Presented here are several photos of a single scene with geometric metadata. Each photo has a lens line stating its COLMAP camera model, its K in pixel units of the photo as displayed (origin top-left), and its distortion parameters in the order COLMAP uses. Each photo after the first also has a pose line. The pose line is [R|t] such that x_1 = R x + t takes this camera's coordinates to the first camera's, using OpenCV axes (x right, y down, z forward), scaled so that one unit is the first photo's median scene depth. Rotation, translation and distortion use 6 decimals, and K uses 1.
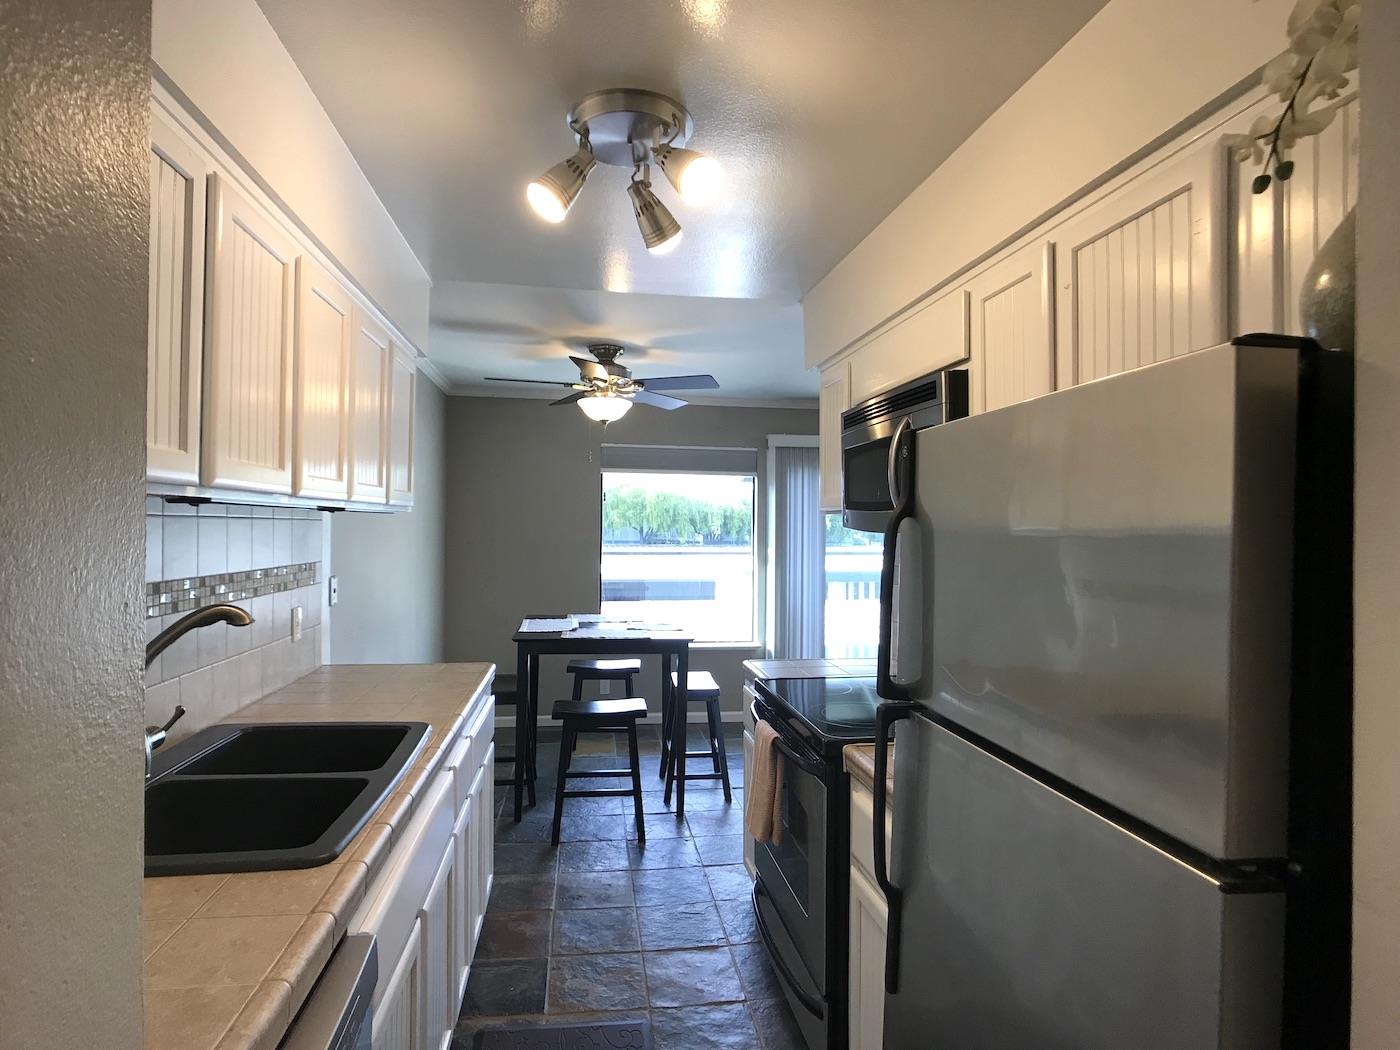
lens RADIAL K [[739.9, 0, 691.6], [0, 739.9, 520.2], [0, 0, 1]] dist [-0.031037, -0.000542]
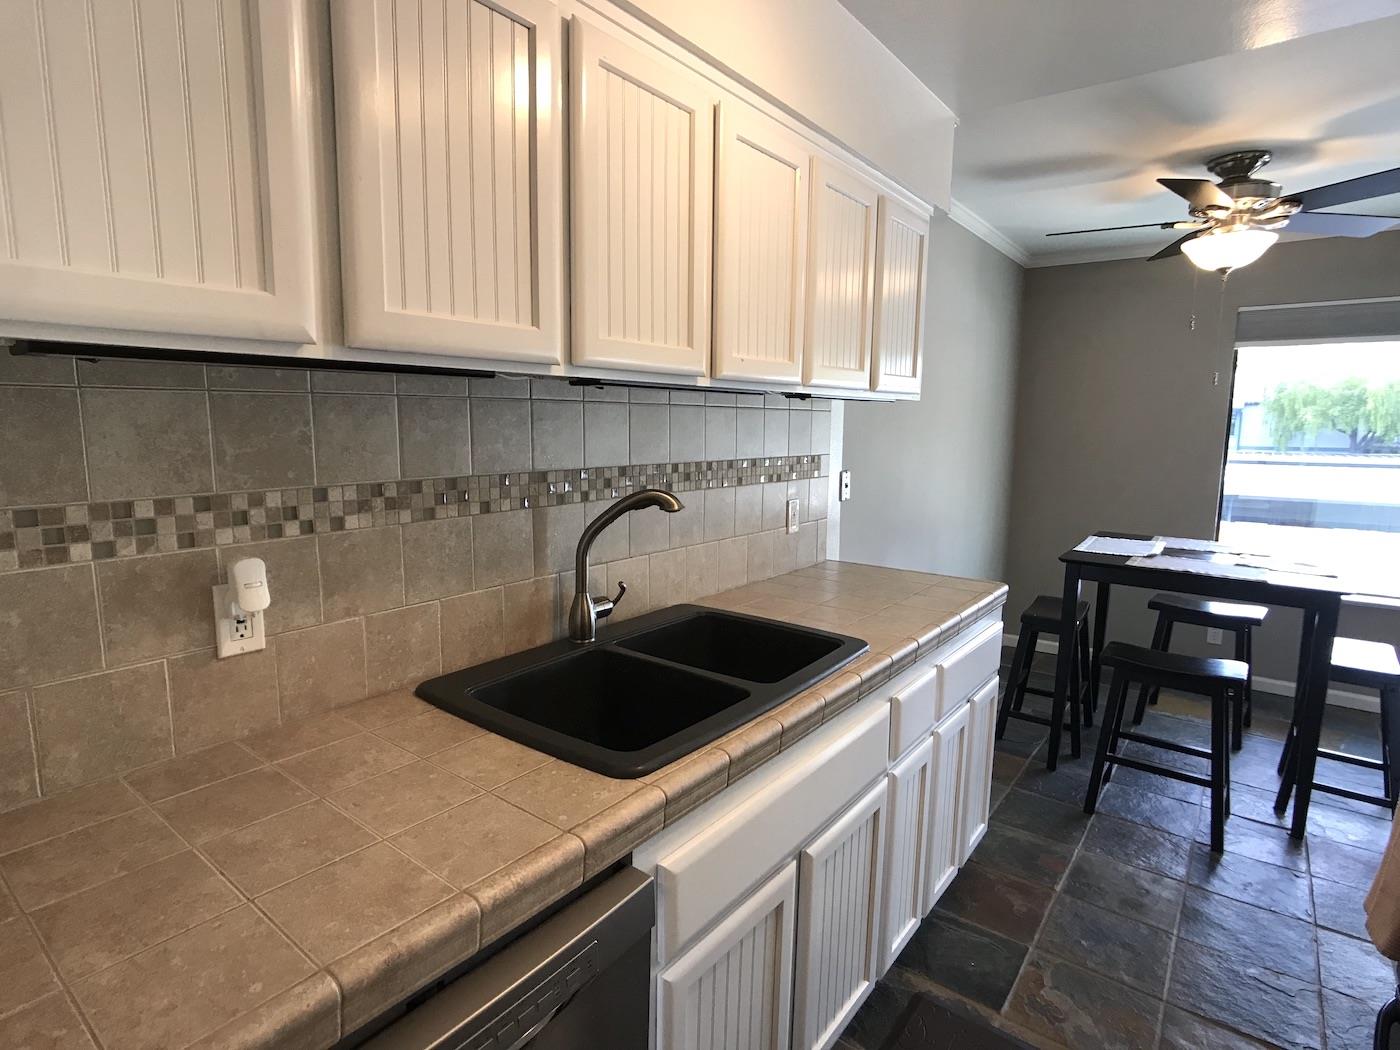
lens RADIAL K [[747.4, 0, 688.1], [0, 747.4, 526.6], [0, 0, 1]] dist [-0.027385, 0.020260]
pose [[0.698126, 0.097497, -0.709306, 0.054001], [0.003093, 0.990265, 0.139161, 0.009570], [0.715969, -0.099346, 0.691028, 0.133495]]
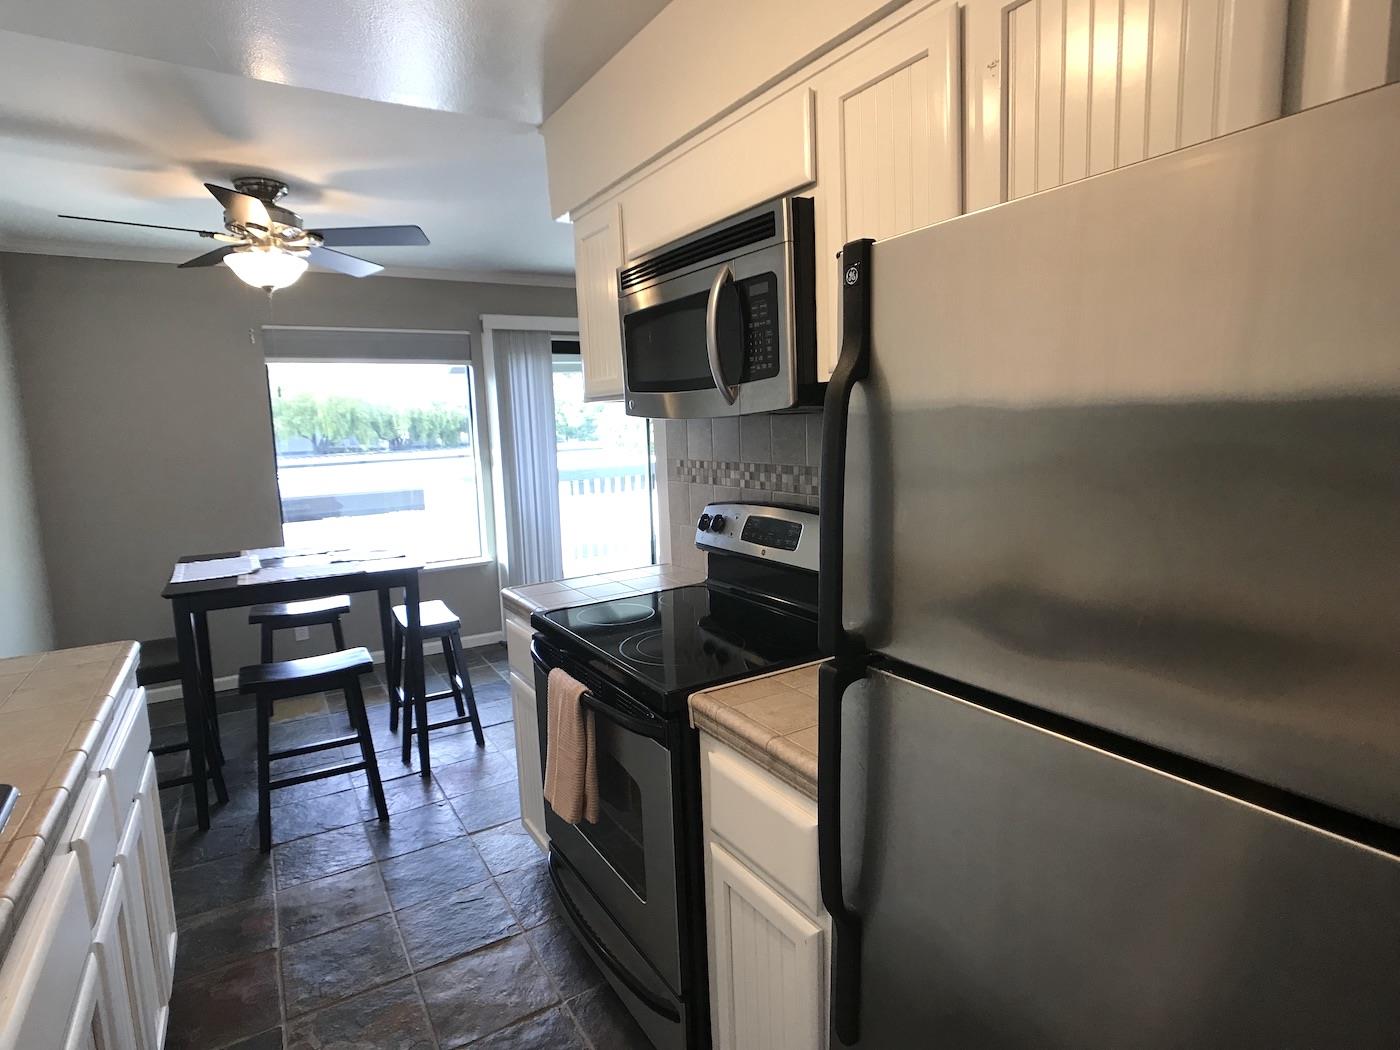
lens RADIAL K [[751.0, 0, 683.2], [0, 751.0, 519.2], [0, 0, 1]] dist [-0.034143, 0.019650]
pose [[0.923410, -0.091540, 0.372739, -0.037156], [0.040858, 0.989068, 0.141684, 0.005922], [-0.381634, -0.115603, 0.917056, 0.152302]]
